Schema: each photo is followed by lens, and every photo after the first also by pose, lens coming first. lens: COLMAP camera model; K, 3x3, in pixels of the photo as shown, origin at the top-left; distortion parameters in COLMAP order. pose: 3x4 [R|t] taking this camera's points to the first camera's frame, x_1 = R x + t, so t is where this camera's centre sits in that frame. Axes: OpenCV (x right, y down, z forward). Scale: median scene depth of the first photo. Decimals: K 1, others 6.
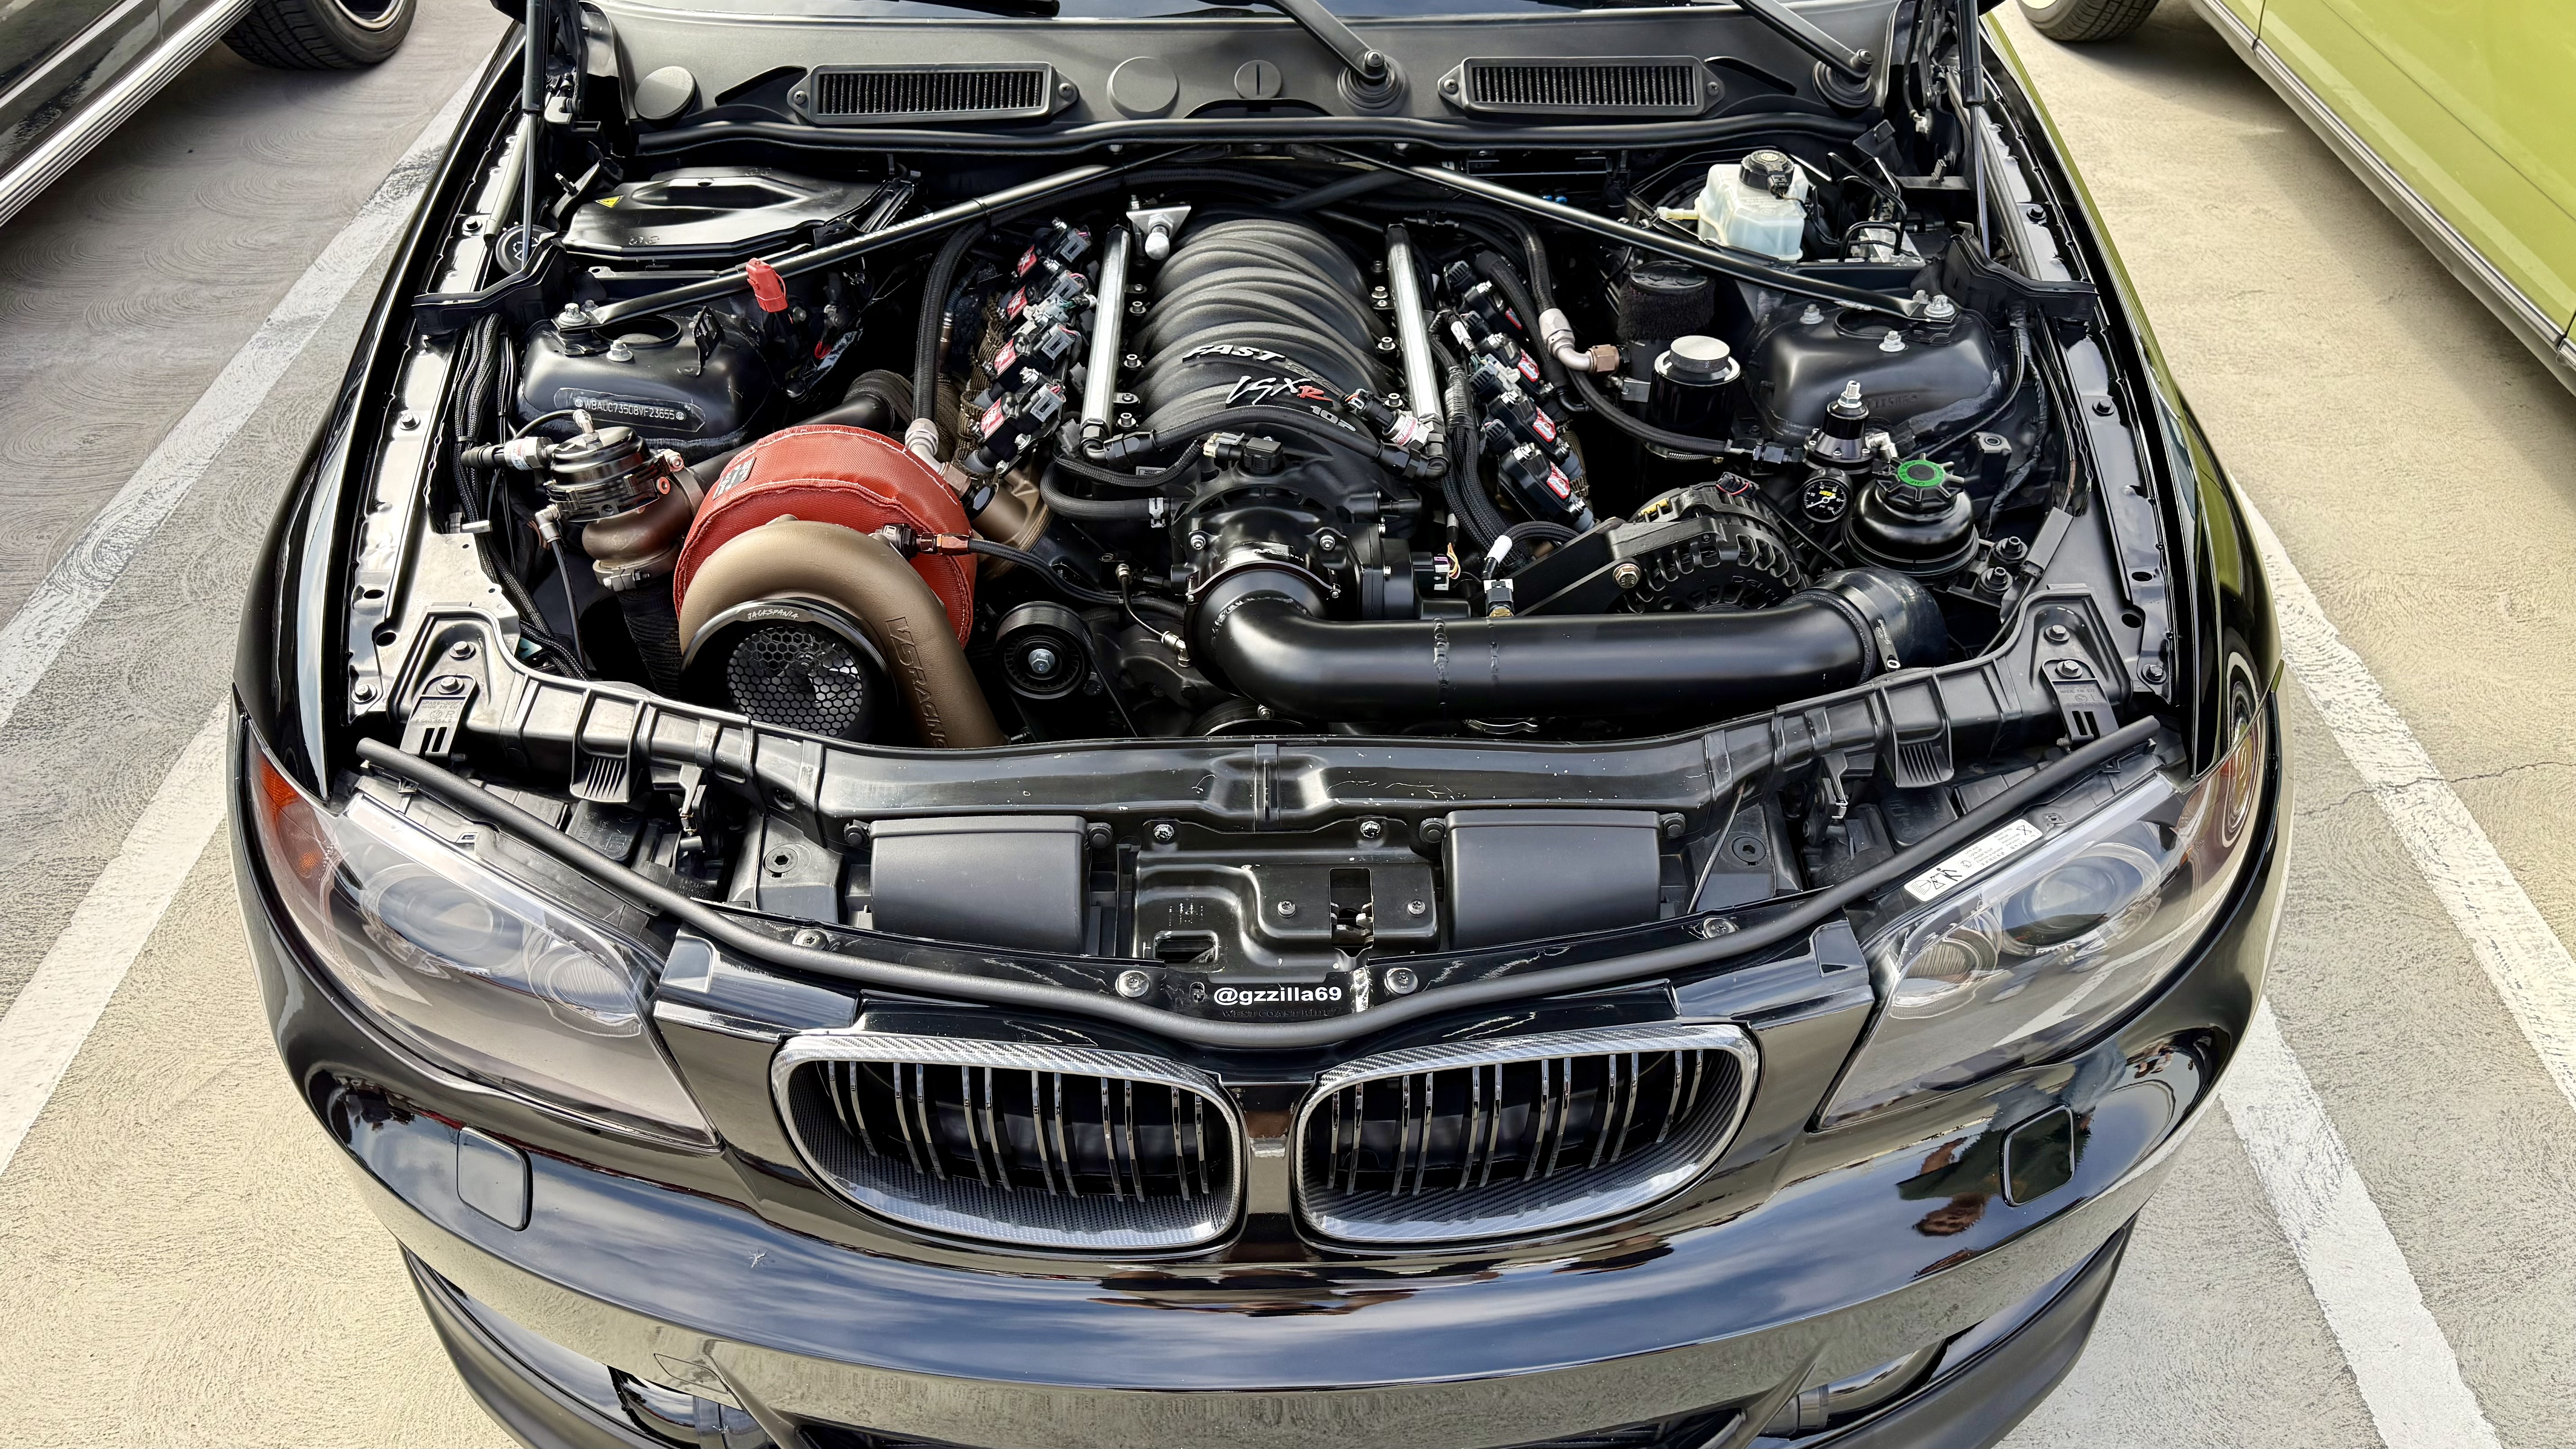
lens RADIAL K [[2010.7, 0, 1288.0], [0, 2010.7, 724.5], [0, 0, 1]] dist [-0.001497, -0.001910]
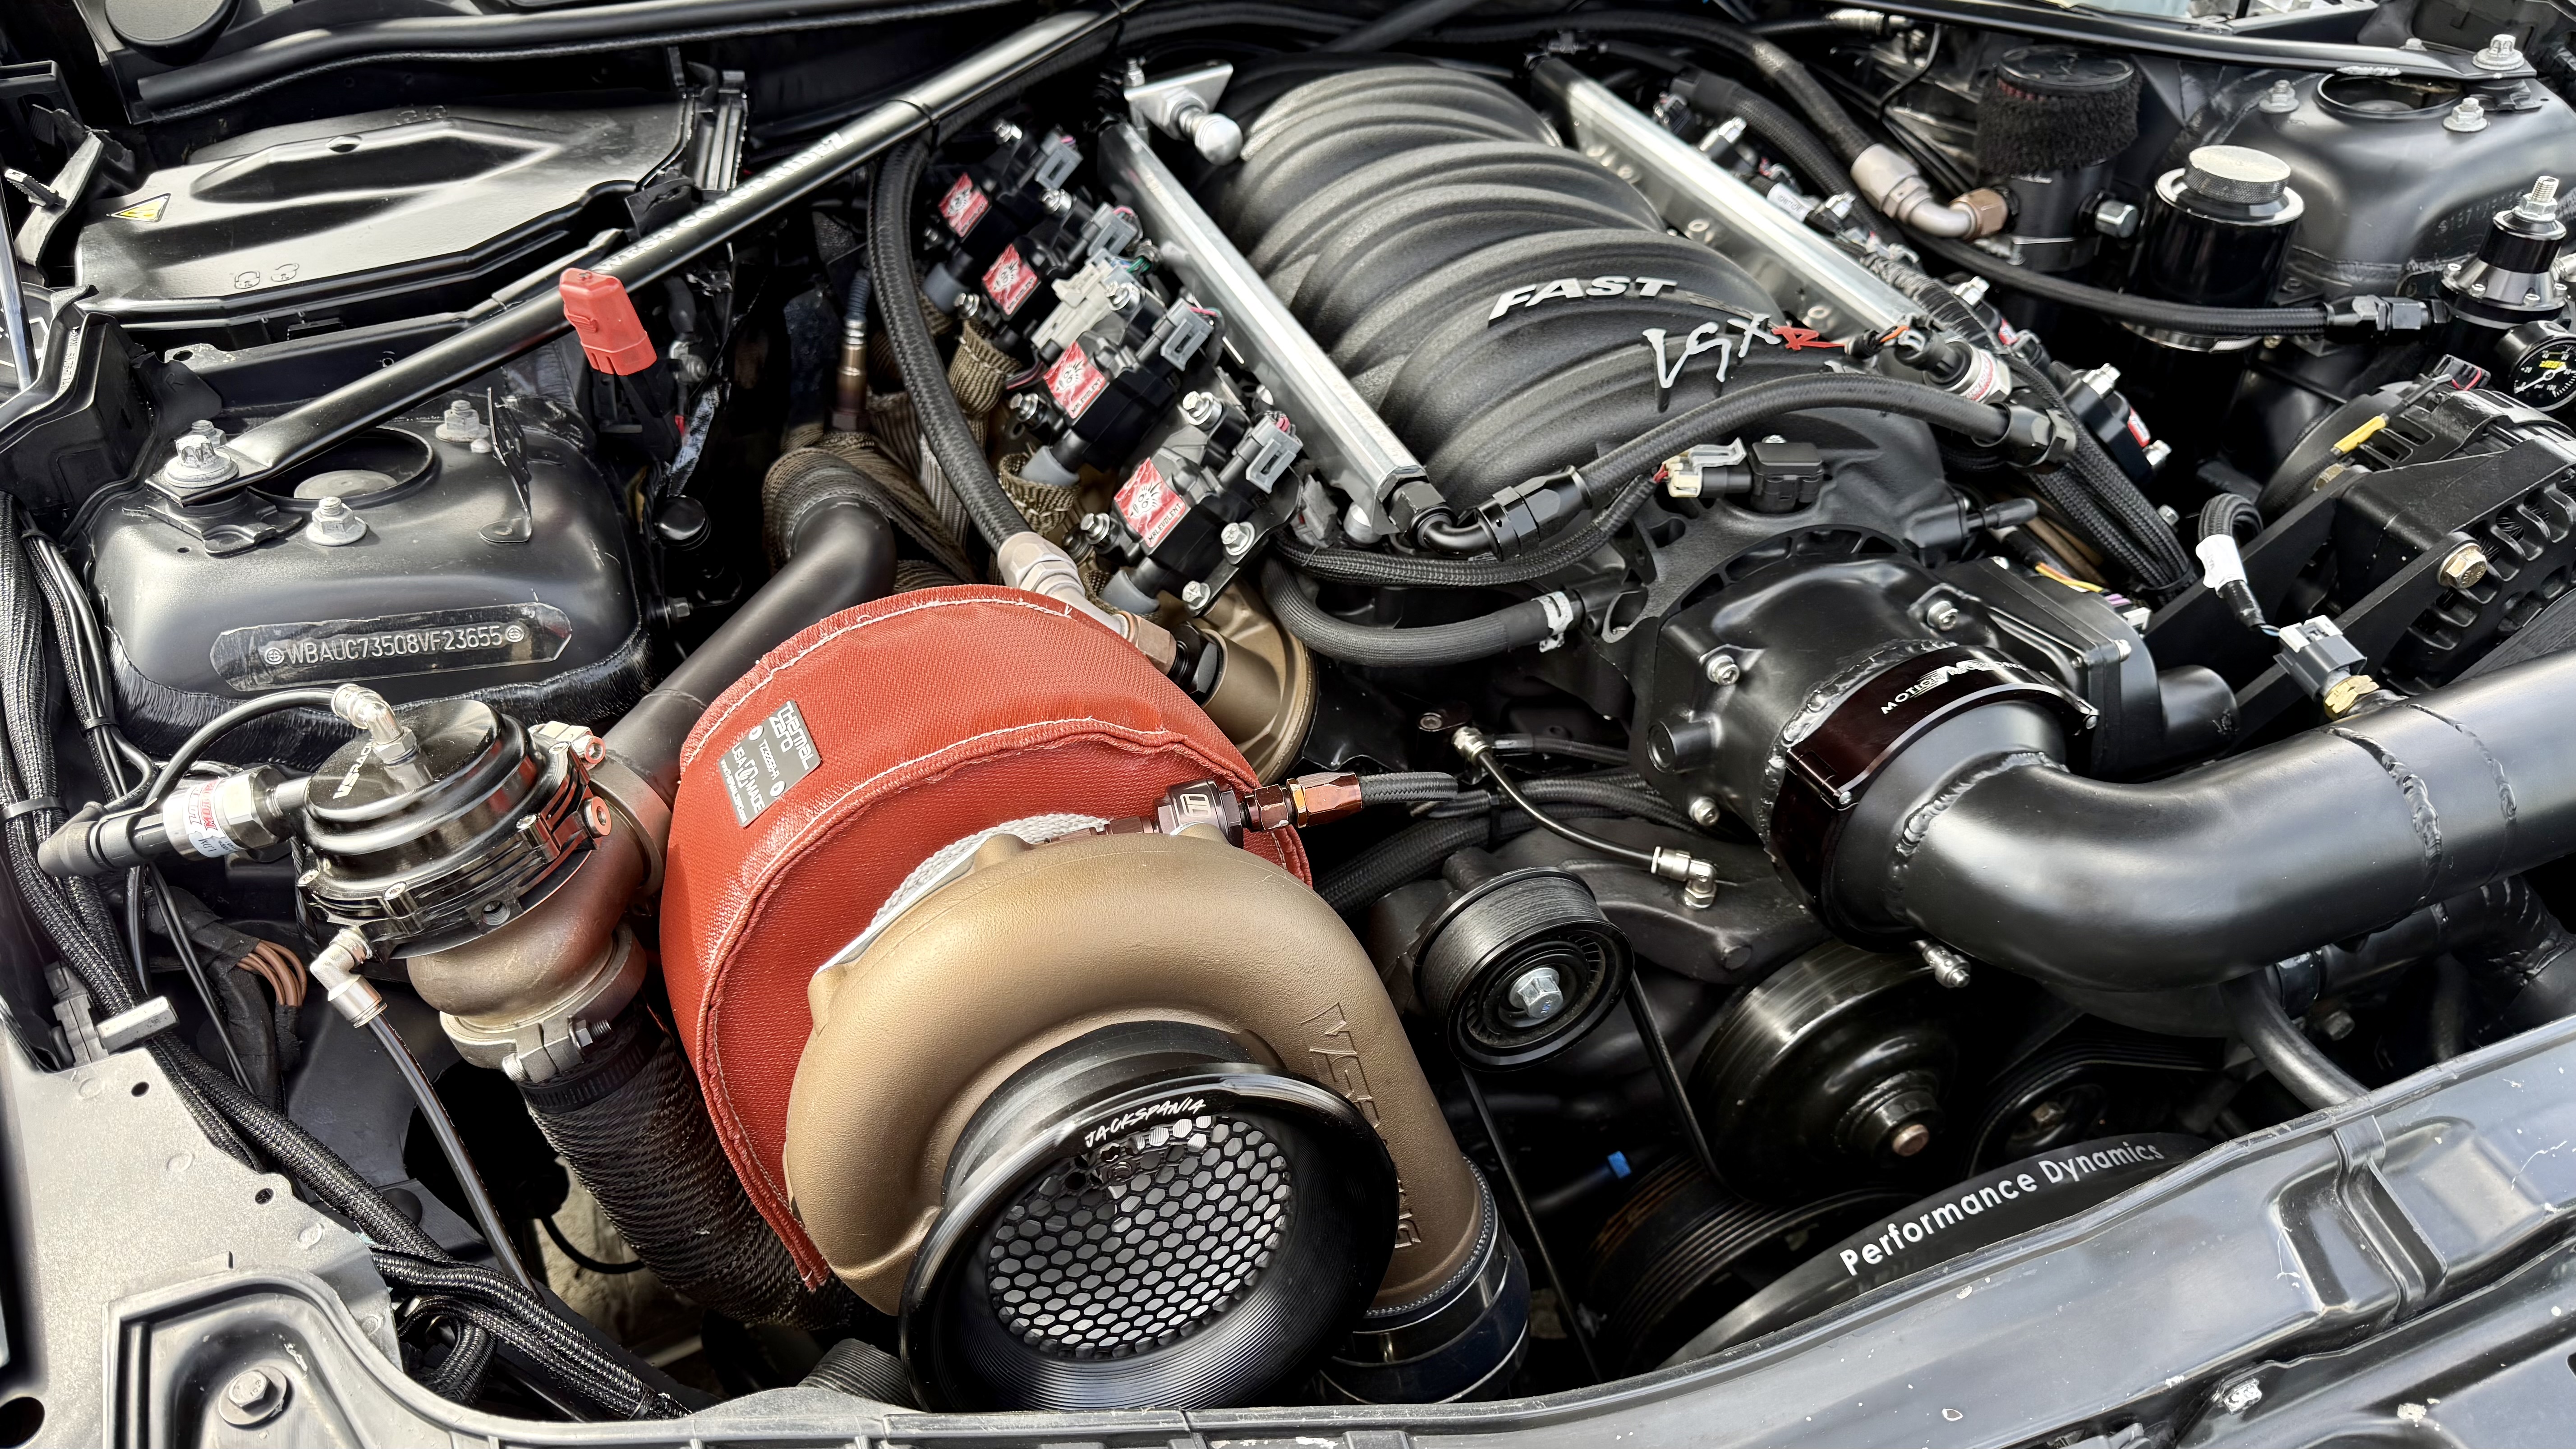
lens RADIAL K [[2010.7, 0, 1288.0], [0, 2010.7, 724.5], [0, 0, 1]] dist [-0.001497, -0.001910]
pose [[0.933478, -0.227347, 0.277365, -0.268459], [0.218978, 0.973807, 0.061221, -0.122616], [-0.284018, 0.003588, 0.958812, 0.512637]]
